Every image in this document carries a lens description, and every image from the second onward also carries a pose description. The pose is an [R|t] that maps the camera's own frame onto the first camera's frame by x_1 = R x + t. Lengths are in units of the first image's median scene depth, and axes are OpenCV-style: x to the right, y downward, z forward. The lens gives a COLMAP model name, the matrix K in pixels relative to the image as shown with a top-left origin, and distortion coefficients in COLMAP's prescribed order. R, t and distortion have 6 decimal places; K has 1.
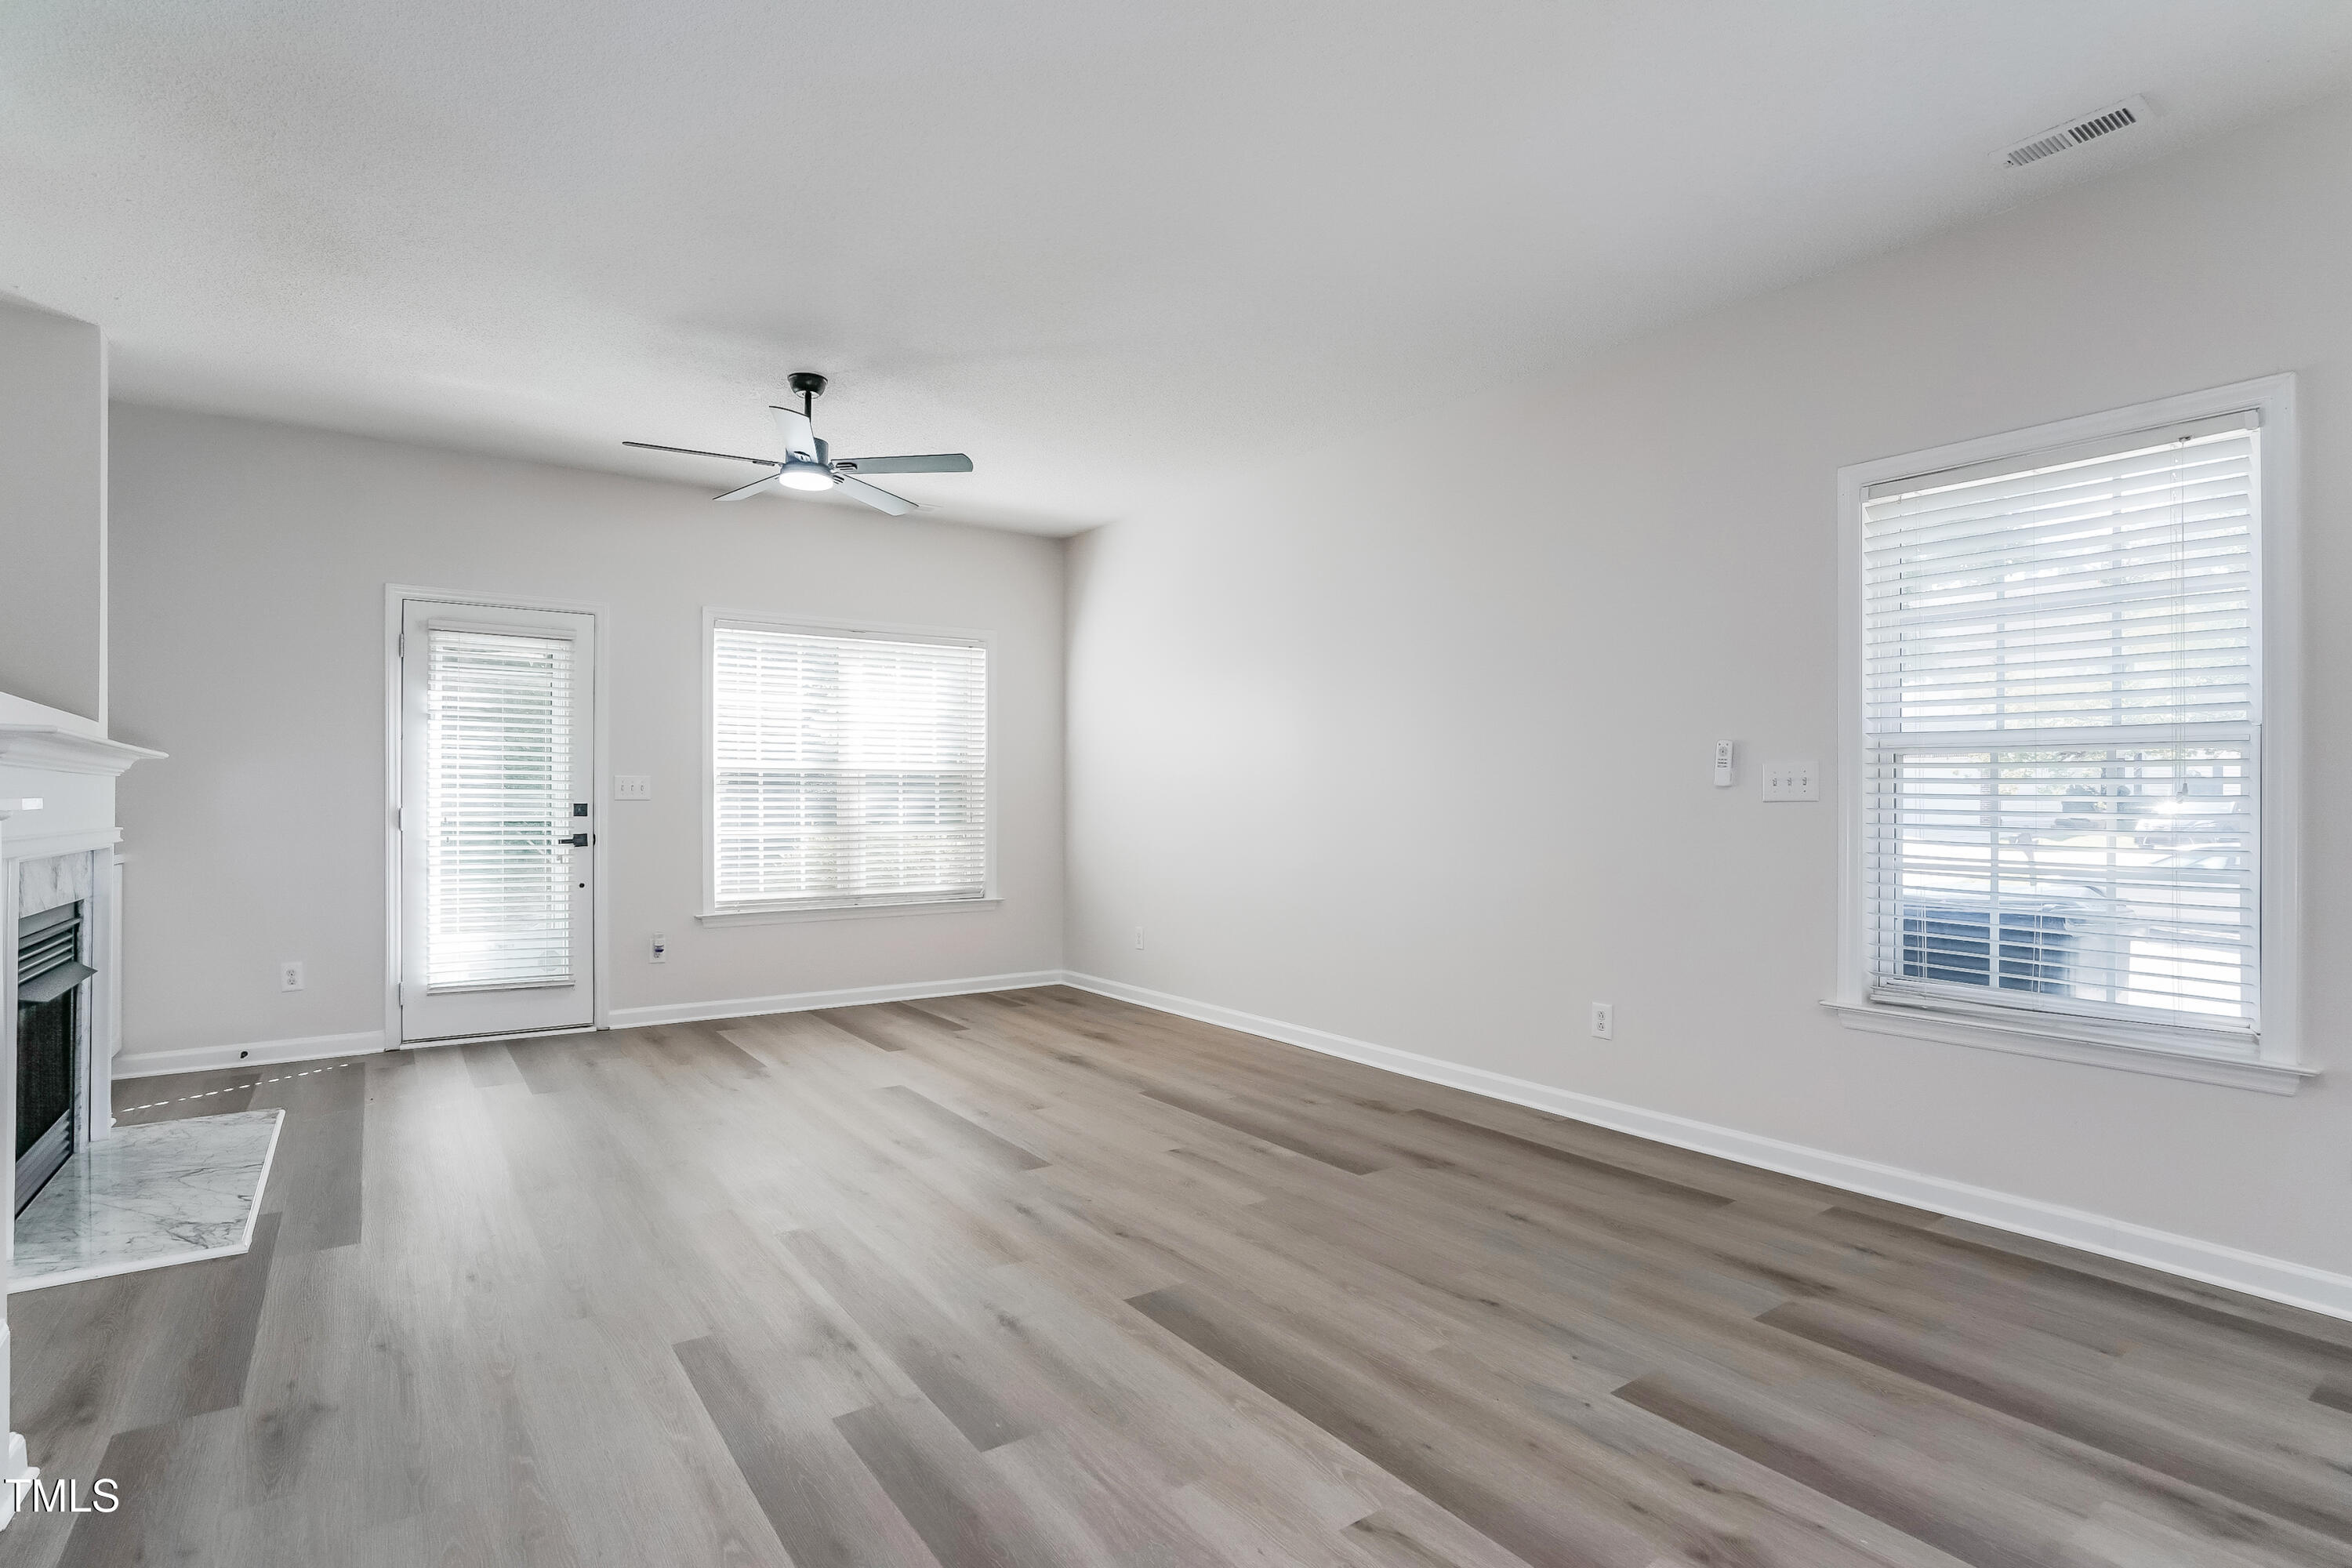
lens RADIAL K [[1182.7, 0, 1159.2], [0, 1182.7, 788.3], [0, 0, 1]] dist [-0.008193, 0.000934]
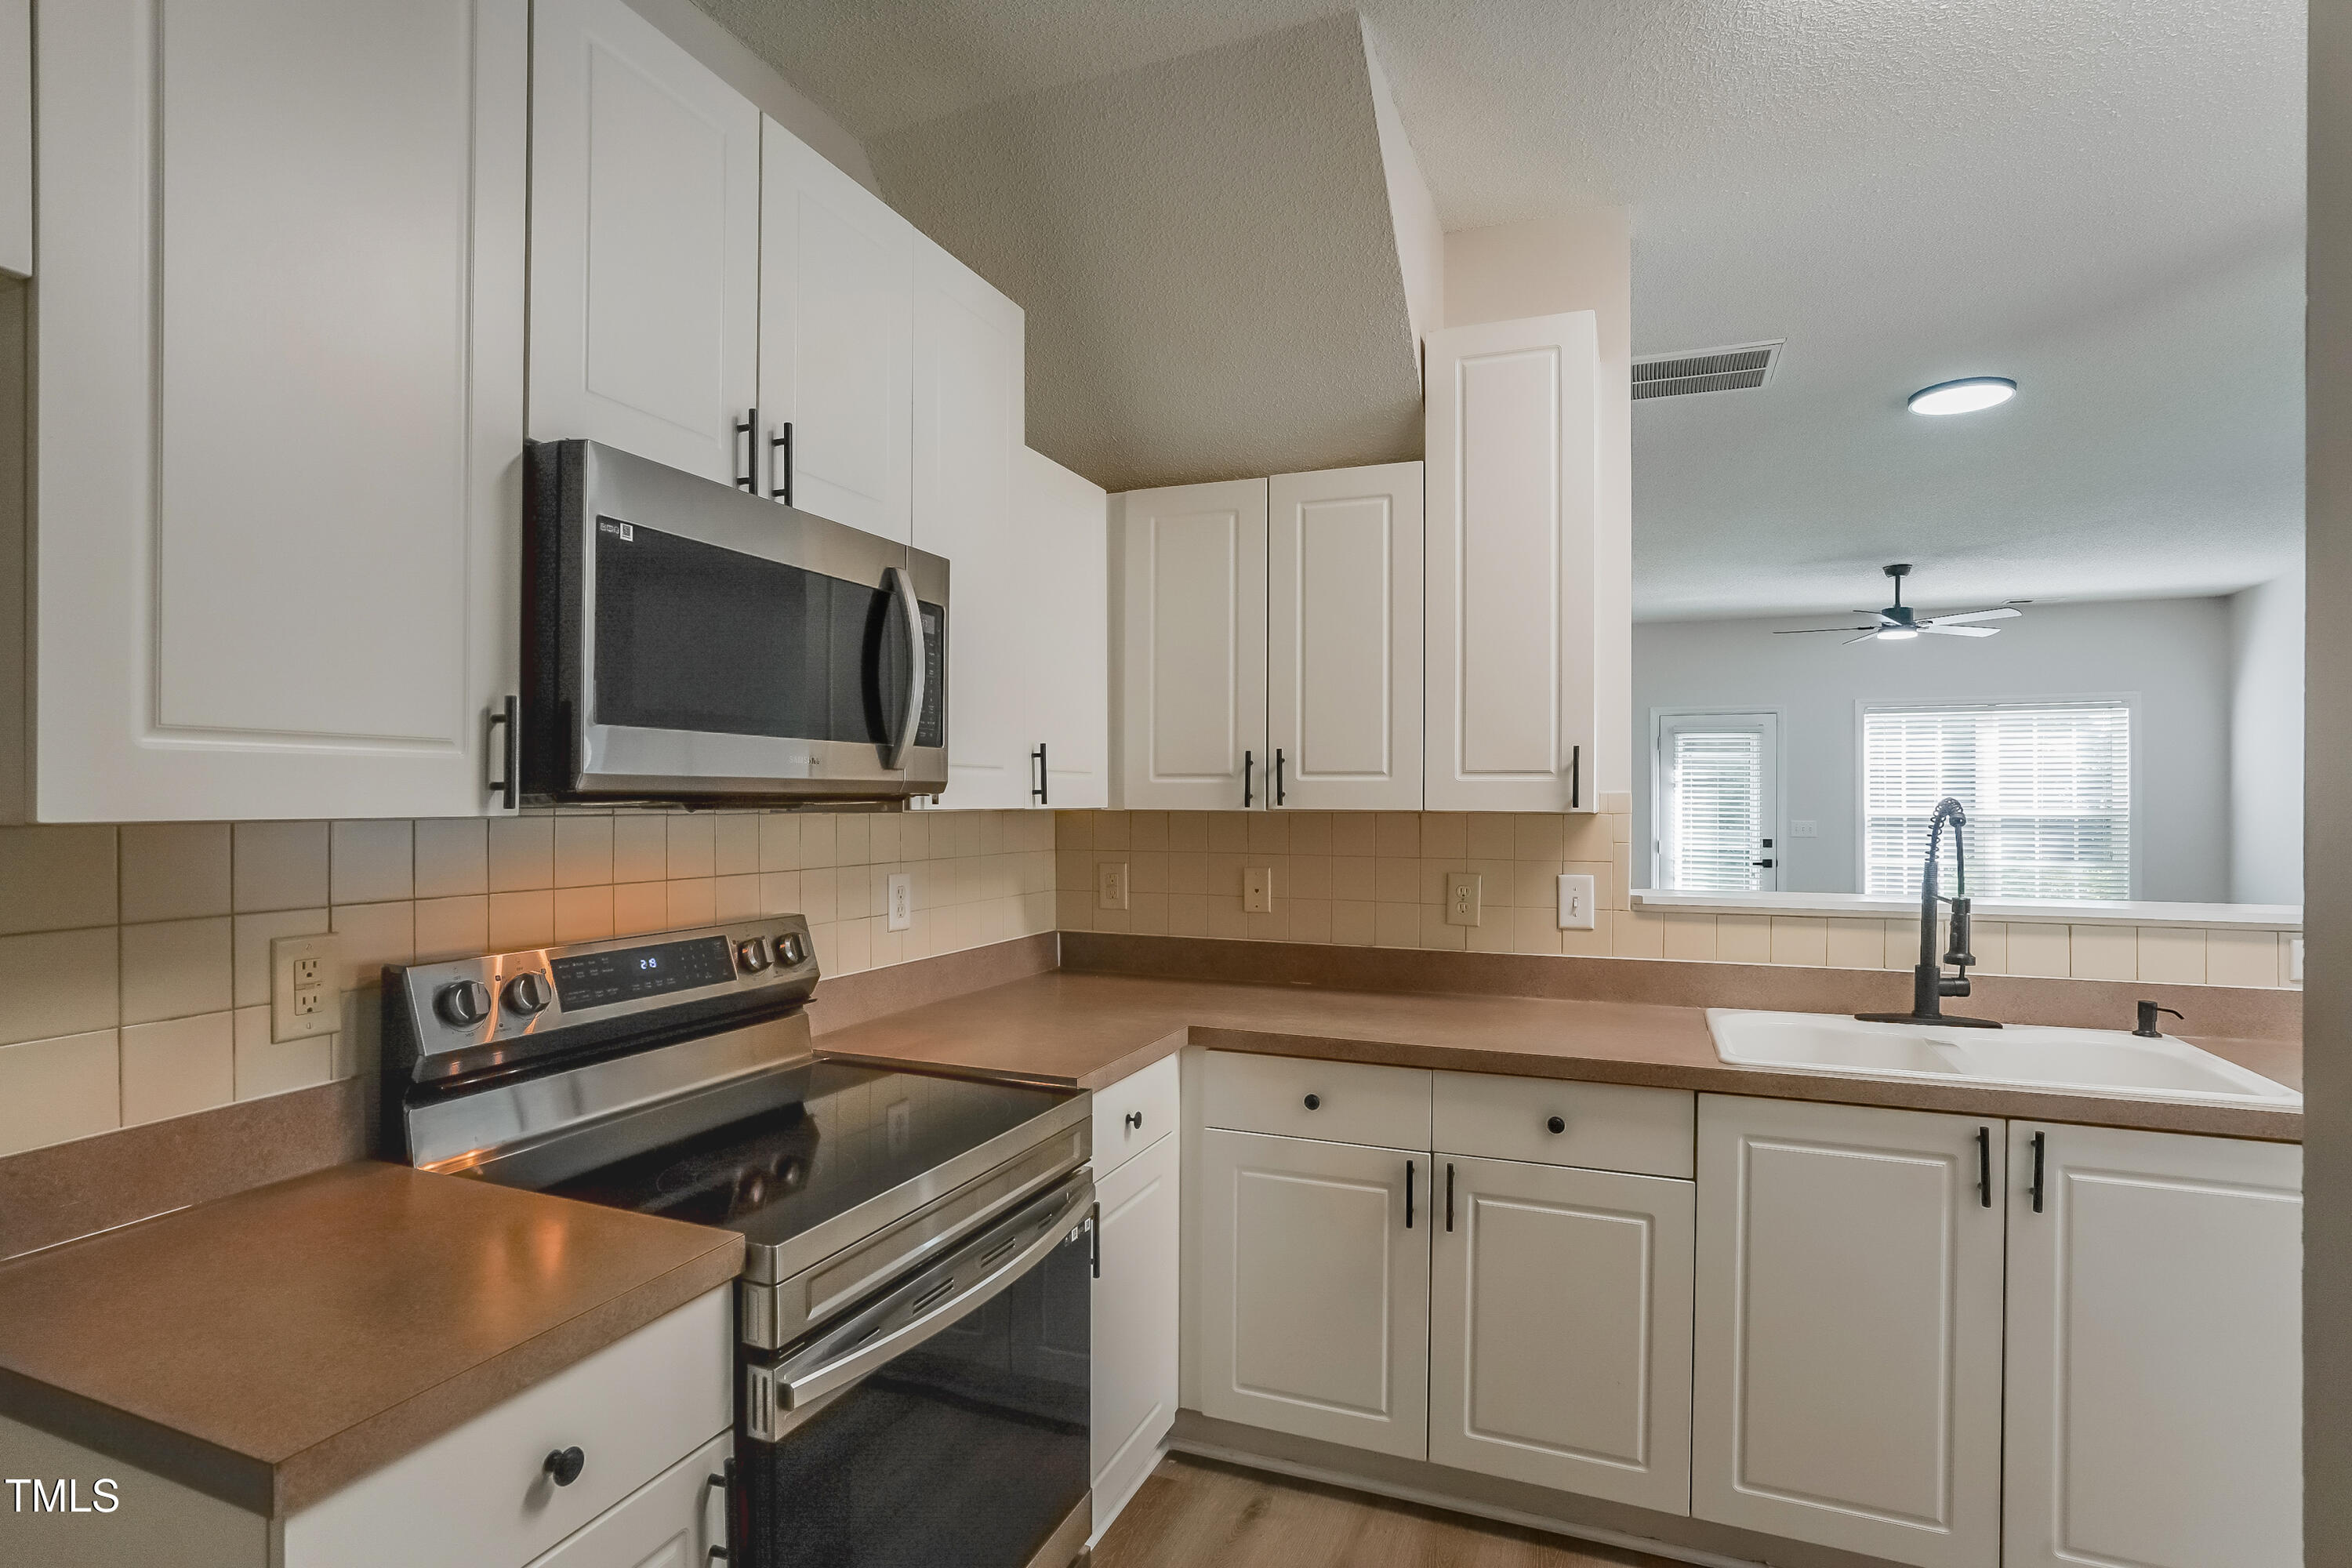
lens RADIAL K [[1182.7, 0, 1162.9], [0, 1182.7, 787.2], [0, 0, 1]] dist [-0.008193, 0.000934]
pose [[0.547543, -0.005776, -0.836758, 0.354961], [0.004907, 0.999981, -0.003692, -0.052224], [0.836763, -0.002085, 0.547561, -0.482085]]
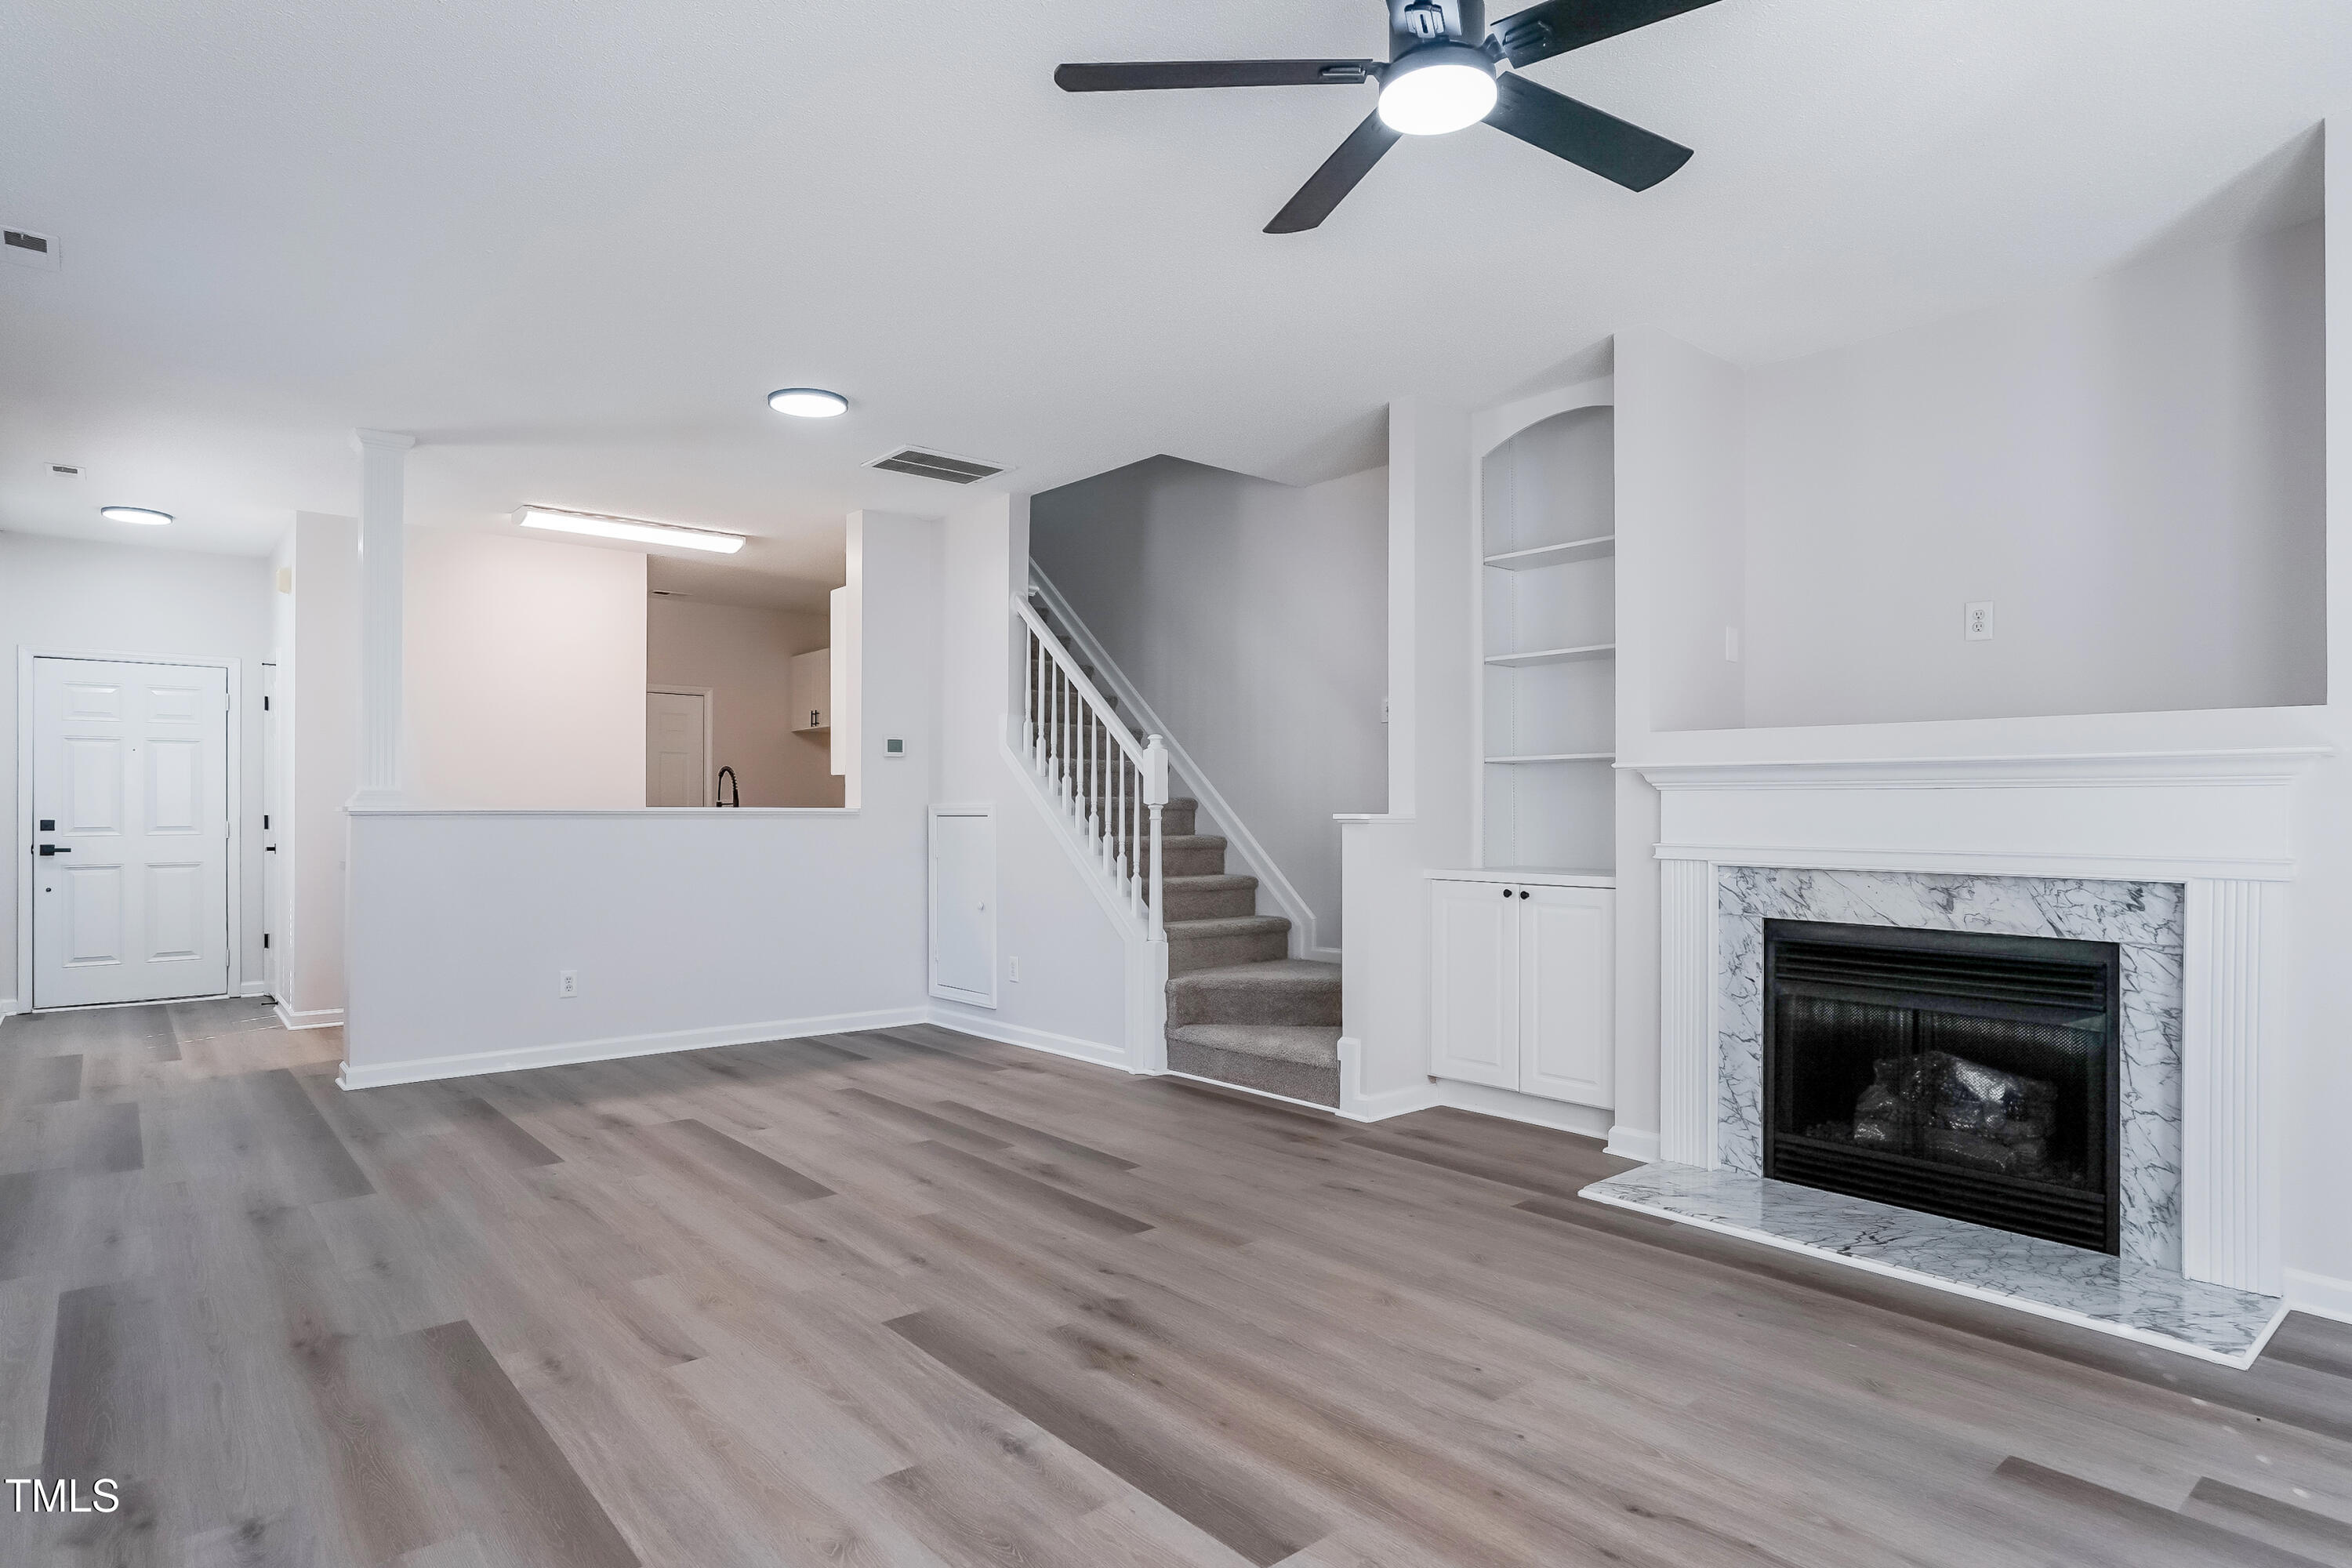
lens RADIAL K [[1282.1, 0, 1172.1], [0, 1282.1, 809.6], [0, 0, 1]] dist [-0.017054, 0.001171]
pose [[-0.995183, -0.001656, -0.098020, -0.123002], [-0.000743, 0.999956, -0.009345, 0.008224], [0.098031, -0.009227, -0.995141, 1.162949]]
